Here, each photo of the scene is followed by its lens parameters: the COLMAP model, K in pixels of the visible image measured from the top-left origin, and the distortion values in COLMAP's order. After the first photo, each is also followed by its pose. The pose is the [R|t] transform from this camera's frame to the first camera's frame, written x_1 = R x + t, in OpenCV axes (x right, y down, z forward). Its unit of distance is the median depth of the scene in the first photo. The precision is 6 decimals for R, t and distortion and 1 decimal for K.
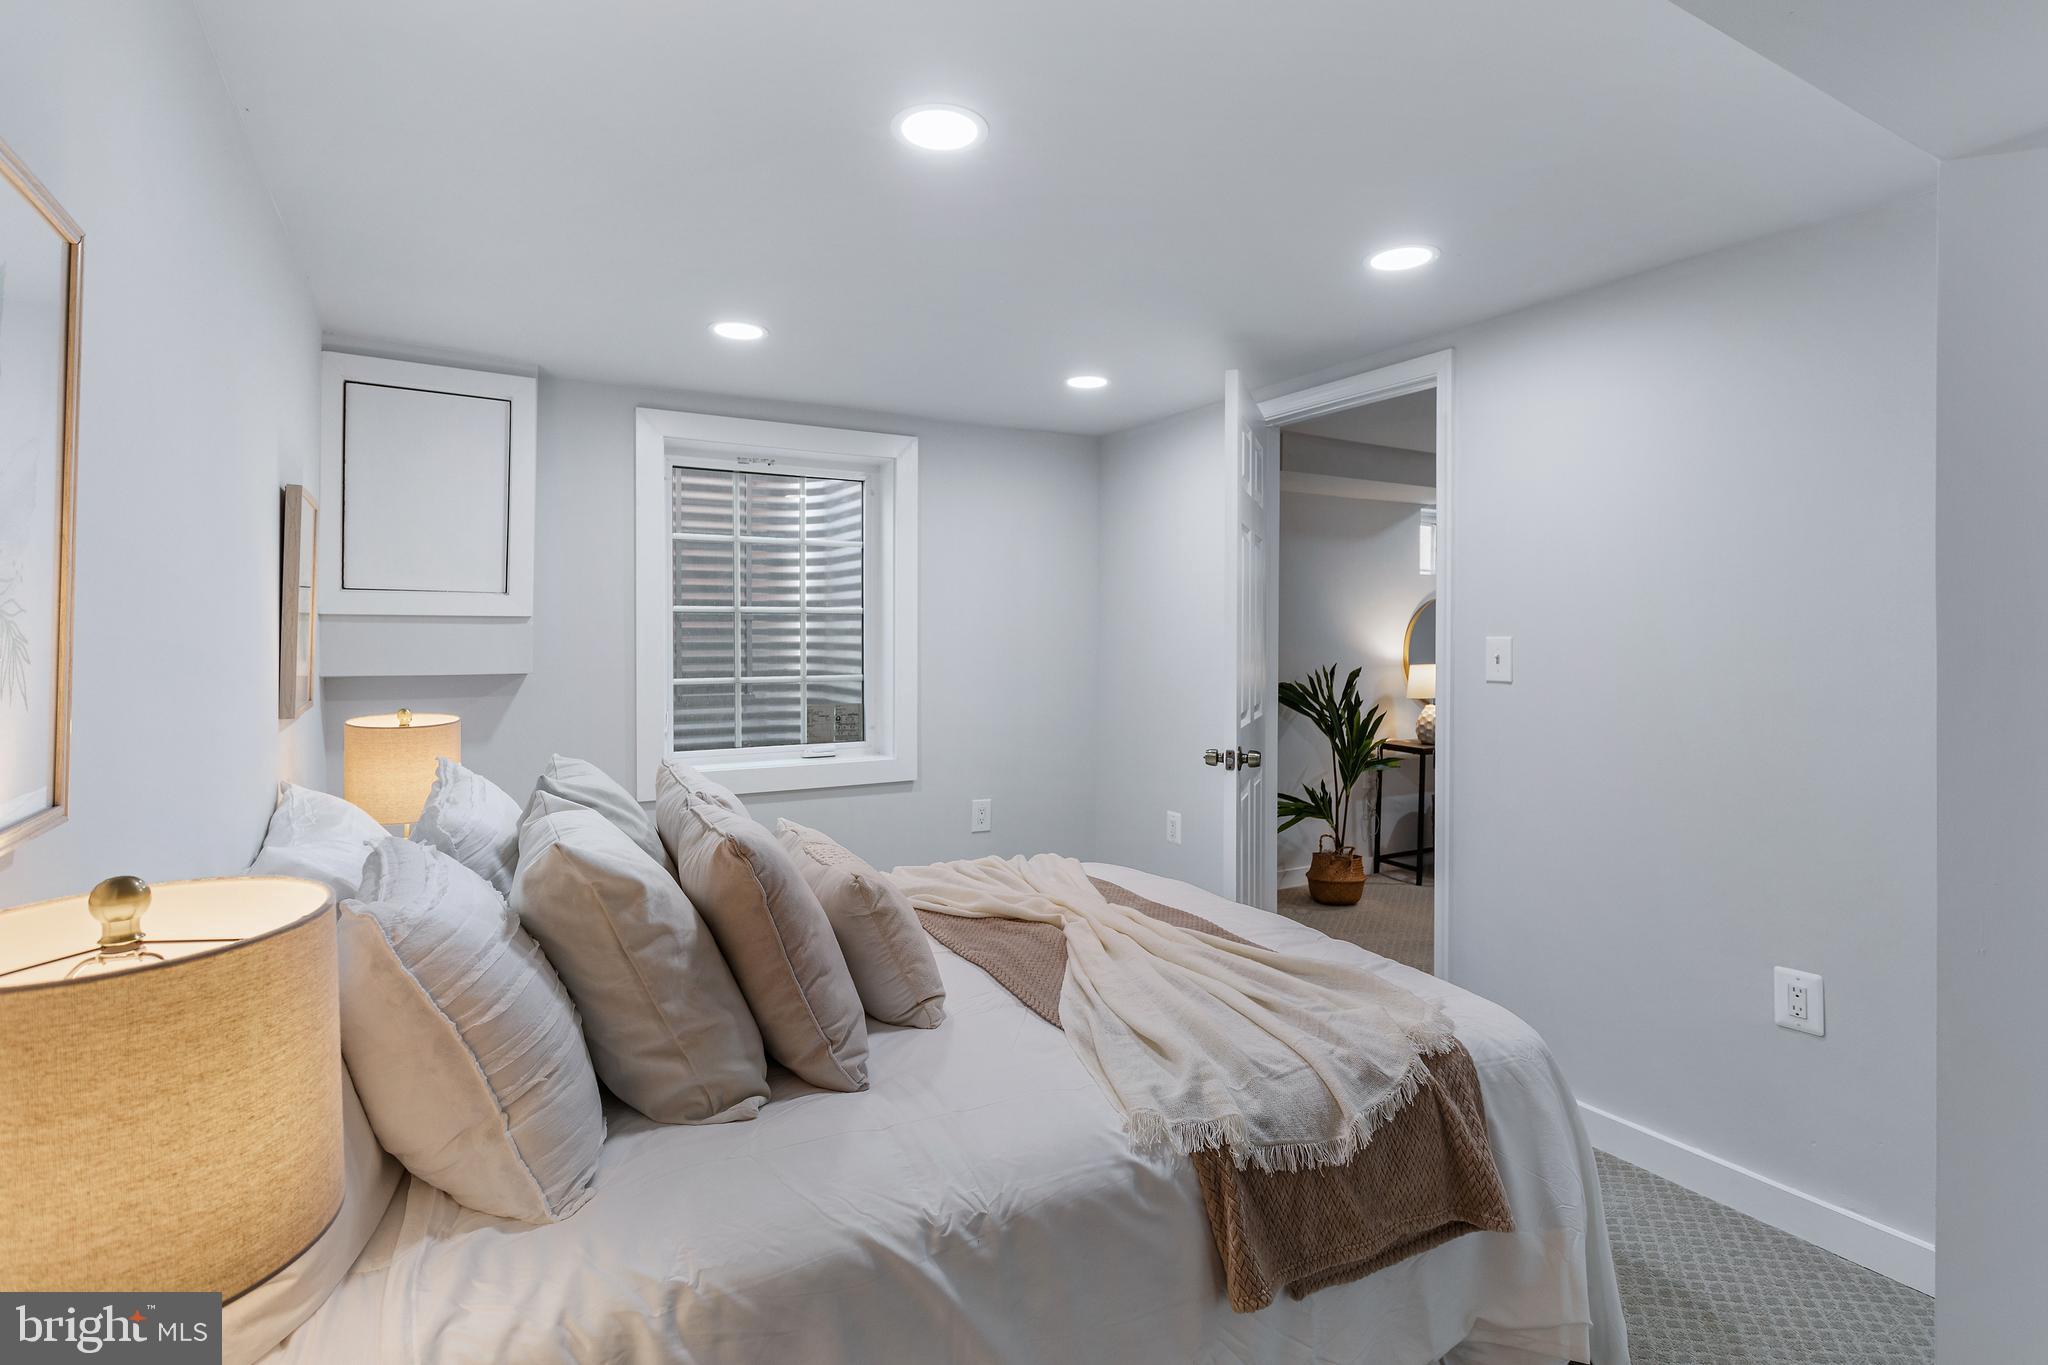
lens RADIAL K [[976.1, 0, 989.9], [0, 976.1, 656.3], [0, 0, 1]] dist [-0.033461, 0.029807]
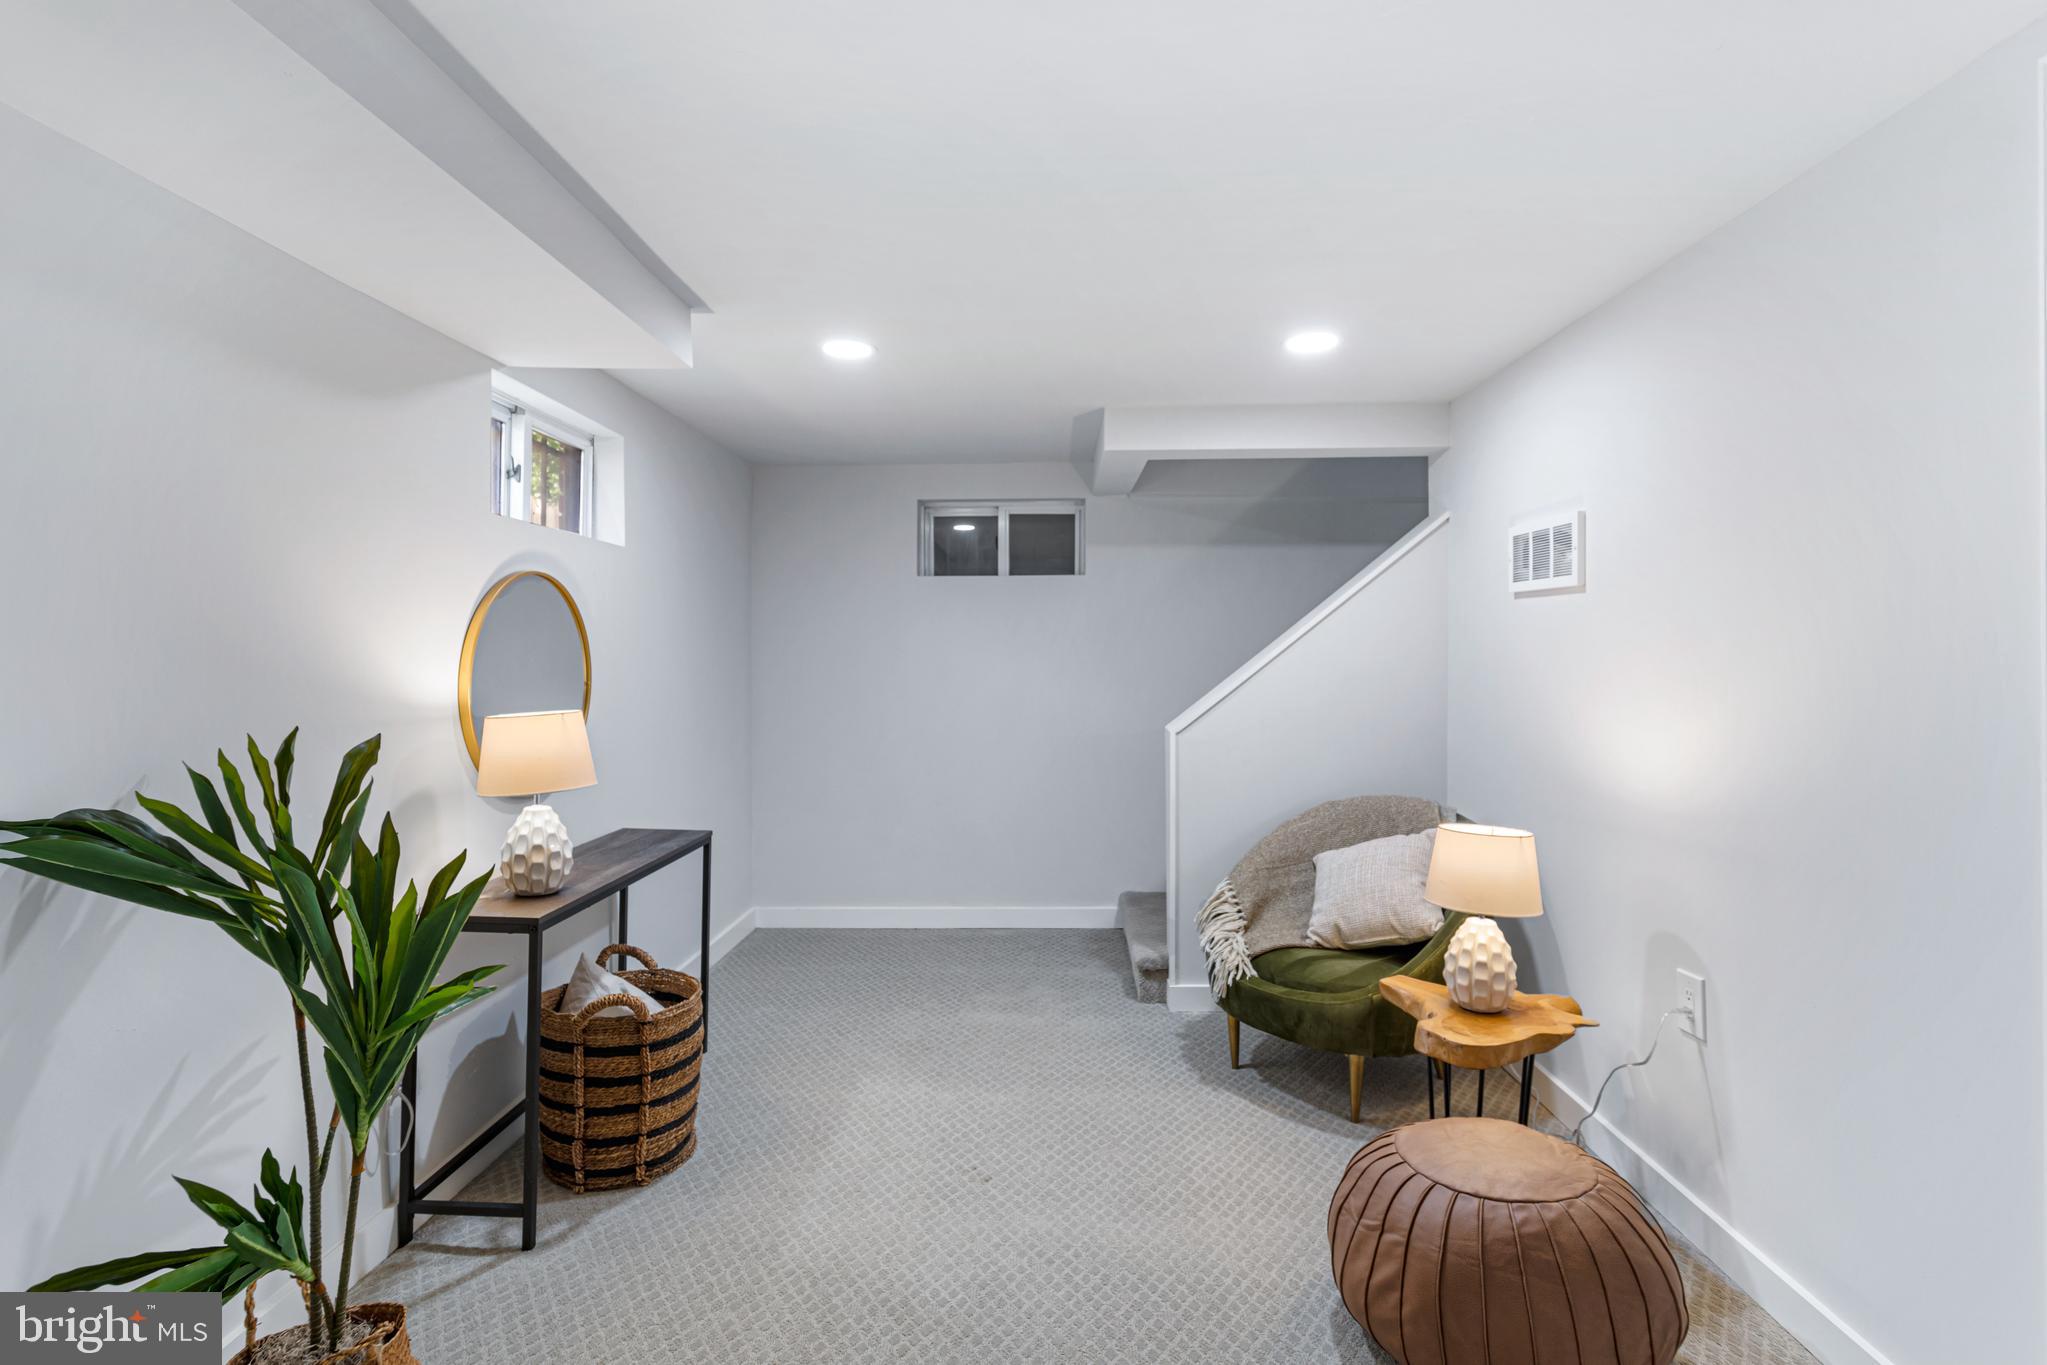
lens RADIAL K [[1004.4, 0, 1023.5], [0, 1004.4, 682.5], [0, 0, 1]] dist [0.005675, 0.001224]
pose [[0.516706, -0.015500, 0.856023, 0.196116], [0.007596, 0.999880, 0.013520, -0.010492], [-0.856129, -0.000484, 0.516762, 0.626548]]
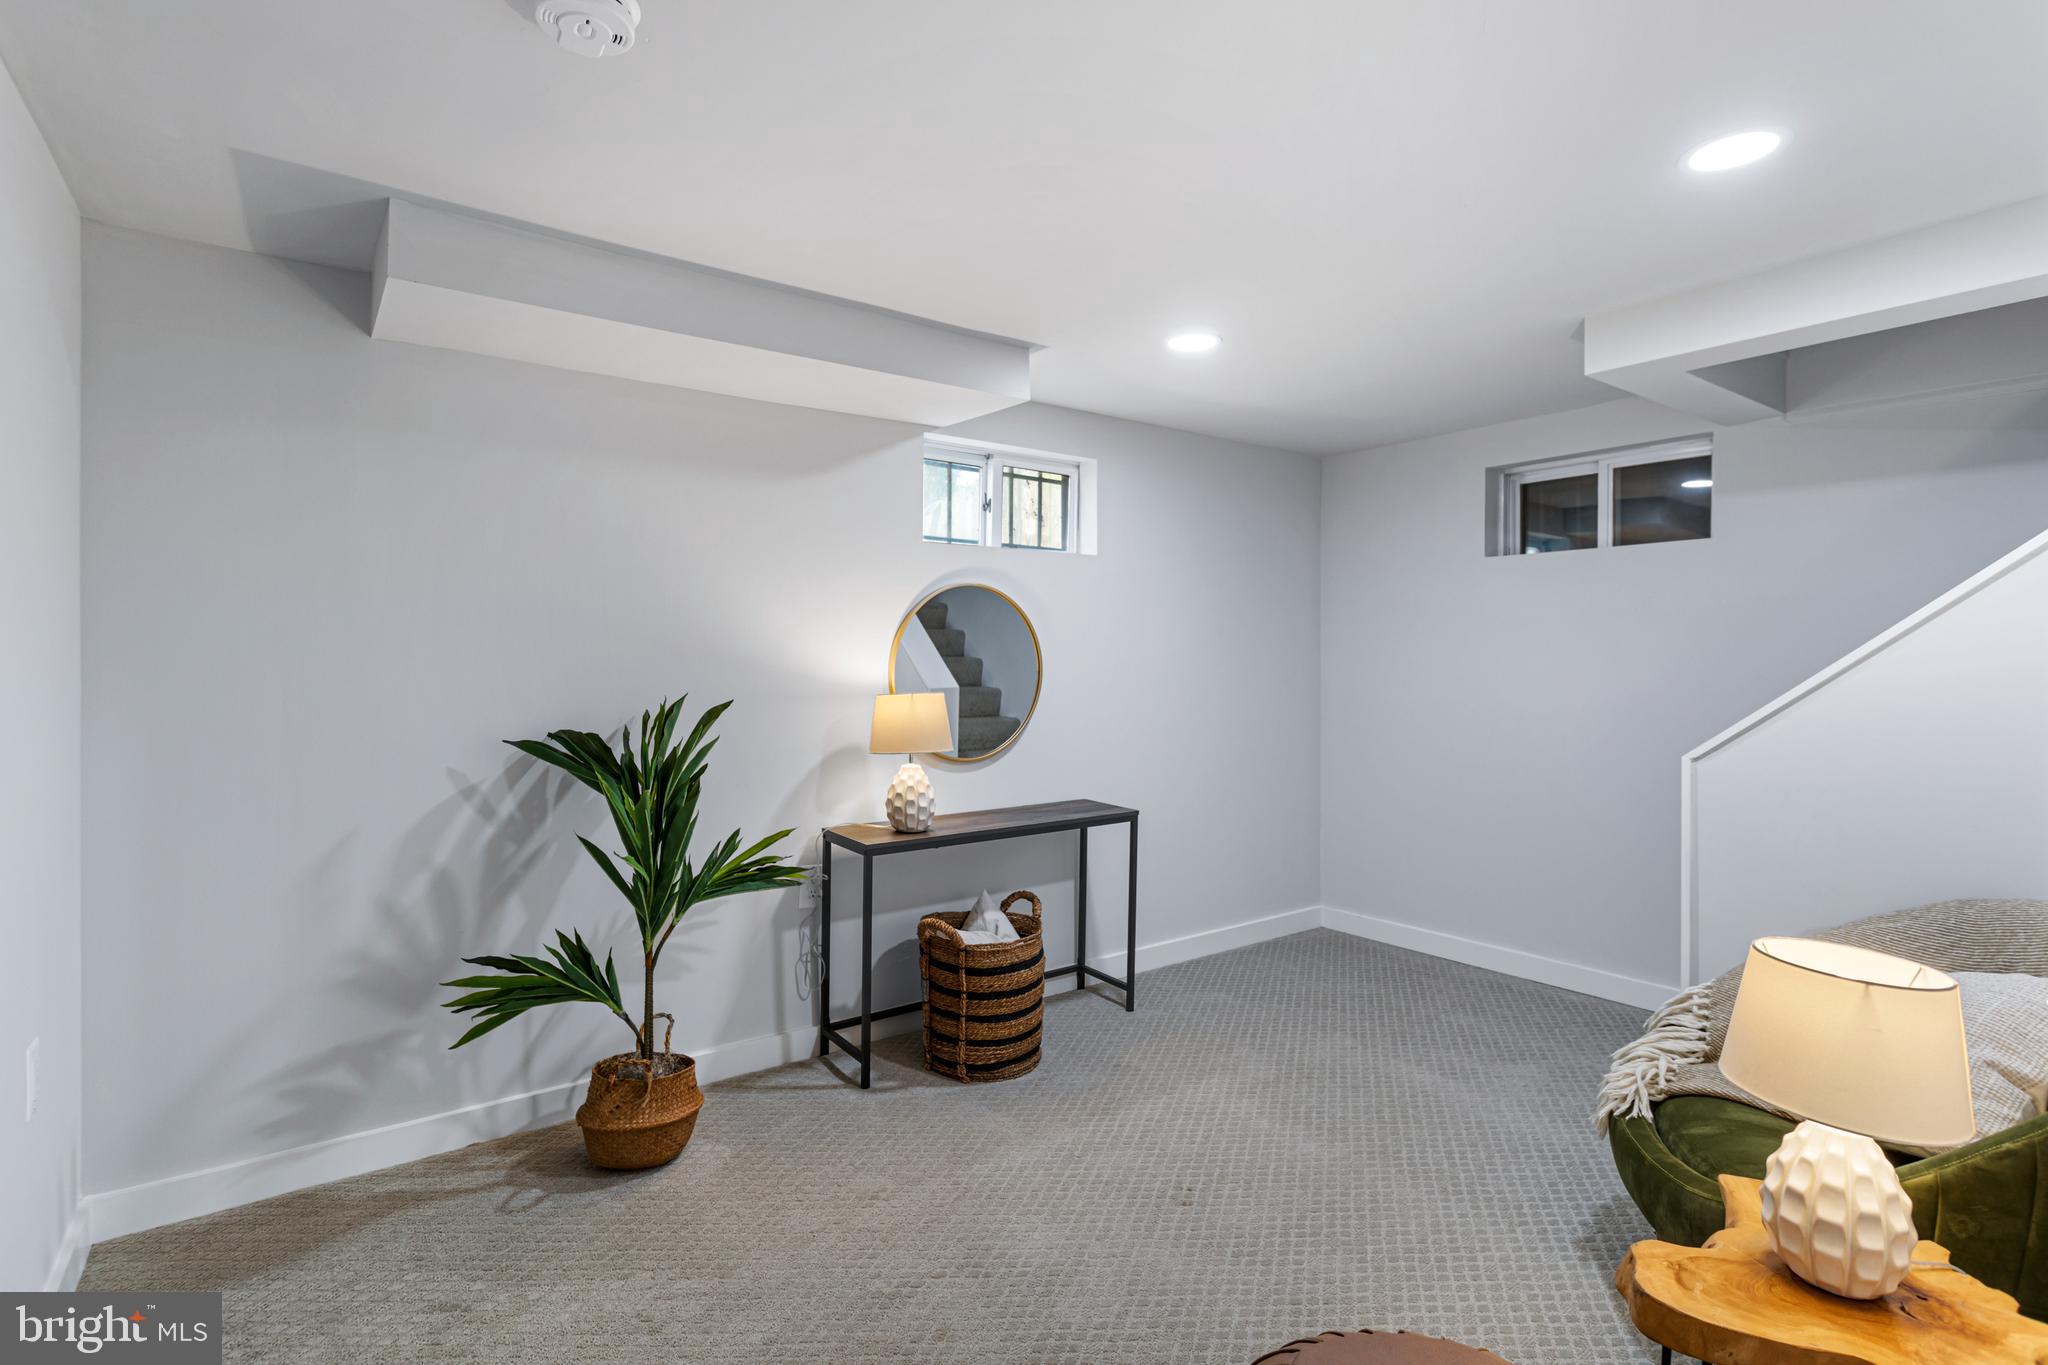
lens RADIAL K [[985.4, 0, 983.6], [0, 985.4, 683.1], [0, 0, 1]] dist [-0.001605, 0.000918]
pose [[0.993817, 0.003498, 0.110980, 0.469089], [-0.005477, 0.999831, 0.017537, -0.008564], [-0.110899, -0.018036, 0.993668, 0.453269]]
